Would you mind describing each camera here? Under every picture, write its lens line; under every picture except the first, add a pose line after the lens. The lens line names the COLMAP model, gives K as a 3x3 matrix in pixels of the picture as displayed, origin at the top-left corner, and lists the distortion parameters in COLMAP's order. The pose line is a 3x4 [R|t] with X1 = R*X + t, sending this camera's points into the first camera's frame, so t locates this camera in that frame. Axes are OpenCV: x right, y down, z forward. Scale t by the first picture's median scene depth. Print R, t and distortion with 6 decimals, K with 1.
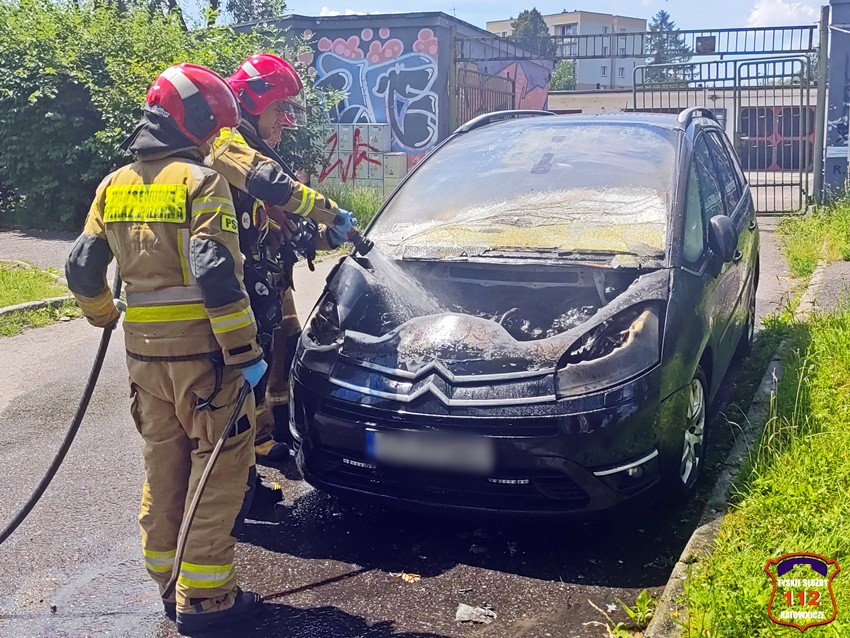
lens RADIAL K [[1008.3, 0, 425.0], [0, 1008.3, 319.0], [0, 0, 1]] dist [0.052381, -0.030722]
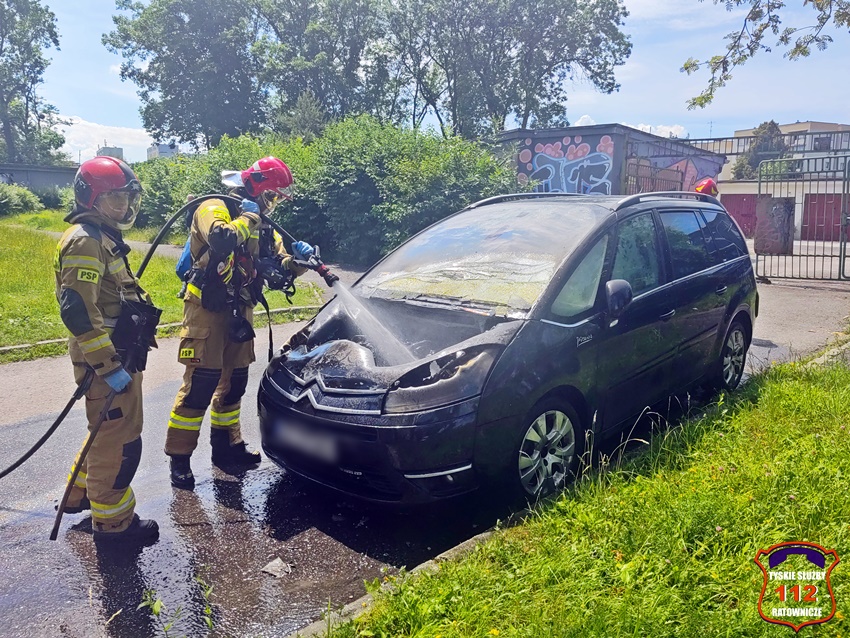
lens RADIAL K [[660.6, 0, 425.0], [0, 660.6, 319.0], [0, 0, 1]] dist [0.011408, 0.000624]
pose [[0.933515, 0.077013, -0.350169, 0.123622], [-0.081933, 0.996638, 0.000766, -0.012482], [0.349051, 0.027975, 0.936686, 0.057840]]
